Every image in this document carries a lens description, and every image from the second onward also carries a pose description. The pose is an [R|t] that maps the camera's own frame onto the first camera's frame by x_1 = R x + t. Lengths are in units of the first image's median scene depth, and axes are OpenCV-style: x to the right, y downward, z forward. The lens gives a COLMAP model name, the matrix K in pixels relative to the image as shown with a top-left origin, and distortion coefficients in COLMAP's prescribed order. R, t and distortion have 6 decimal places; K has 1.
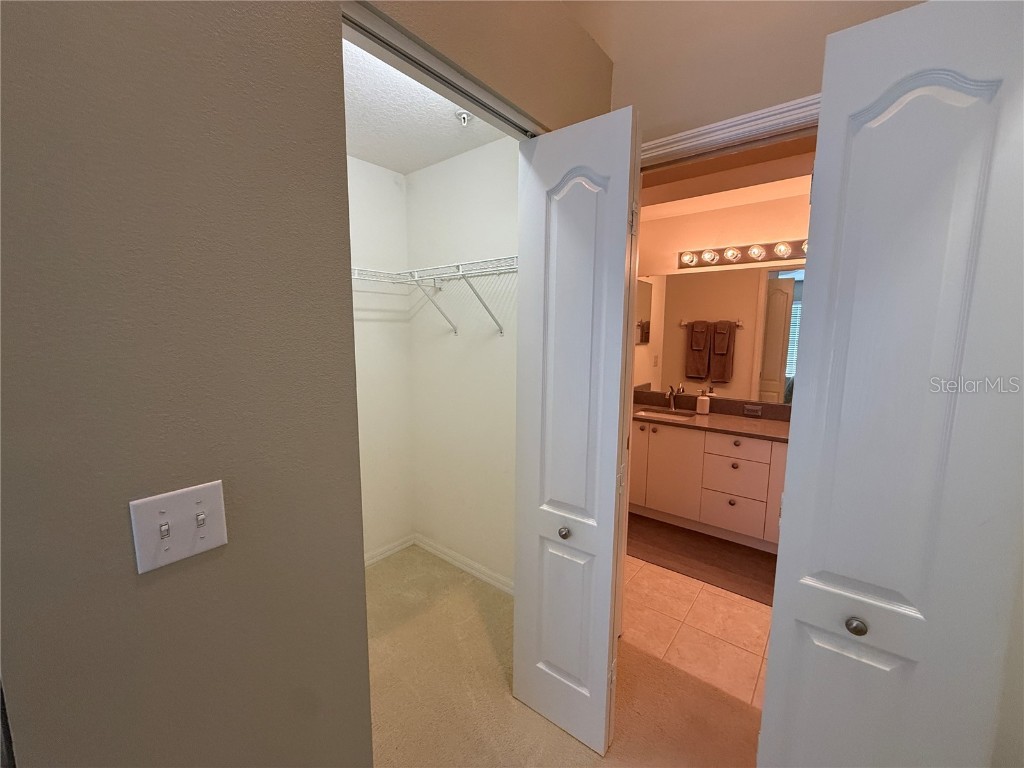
lens RADIAL K [[407.7, 0, 512.0], [0, 407.7, 384.0], [0, 0, 1]] dist [0.000812, 0.000119]
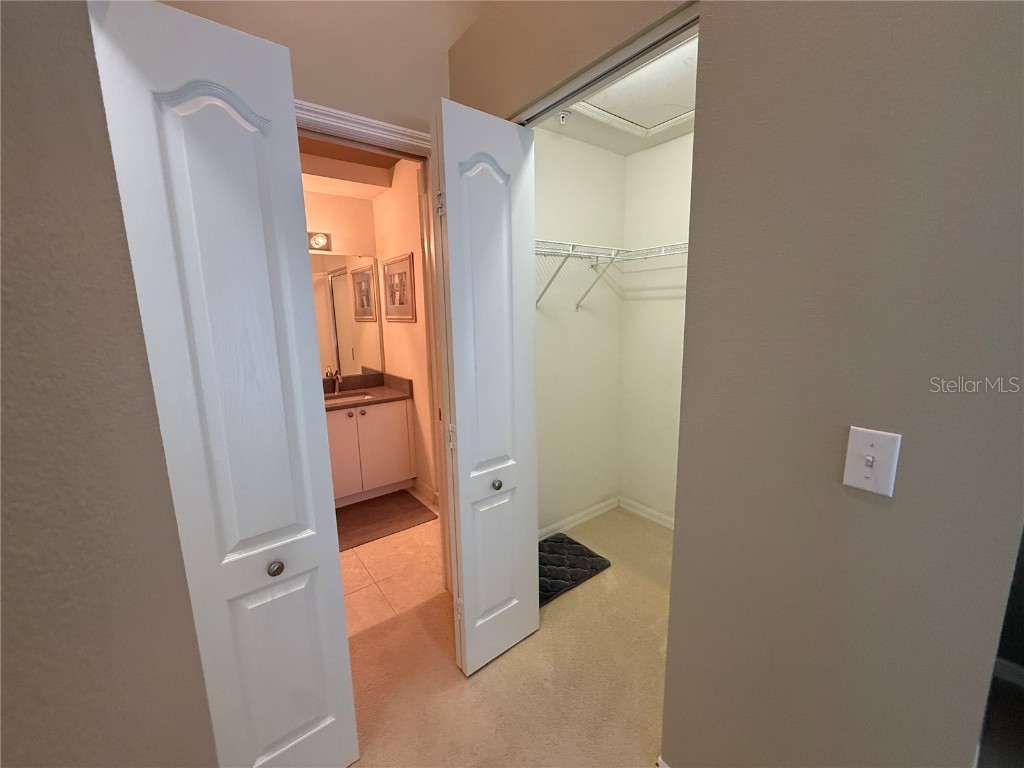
lens RADIAL K [[411.9, 0, 514.6], [0, 411.9, 379.6], [0, 0, 1]] dist [0.001281, 0.000057]
pose [[0.237019, -0.173733, 0.955844, -0.626962], [0.140839, 0.979631, 0.143133, -0.054428], [-0.961242, 0.100695, 0.256660, 0.431557]]
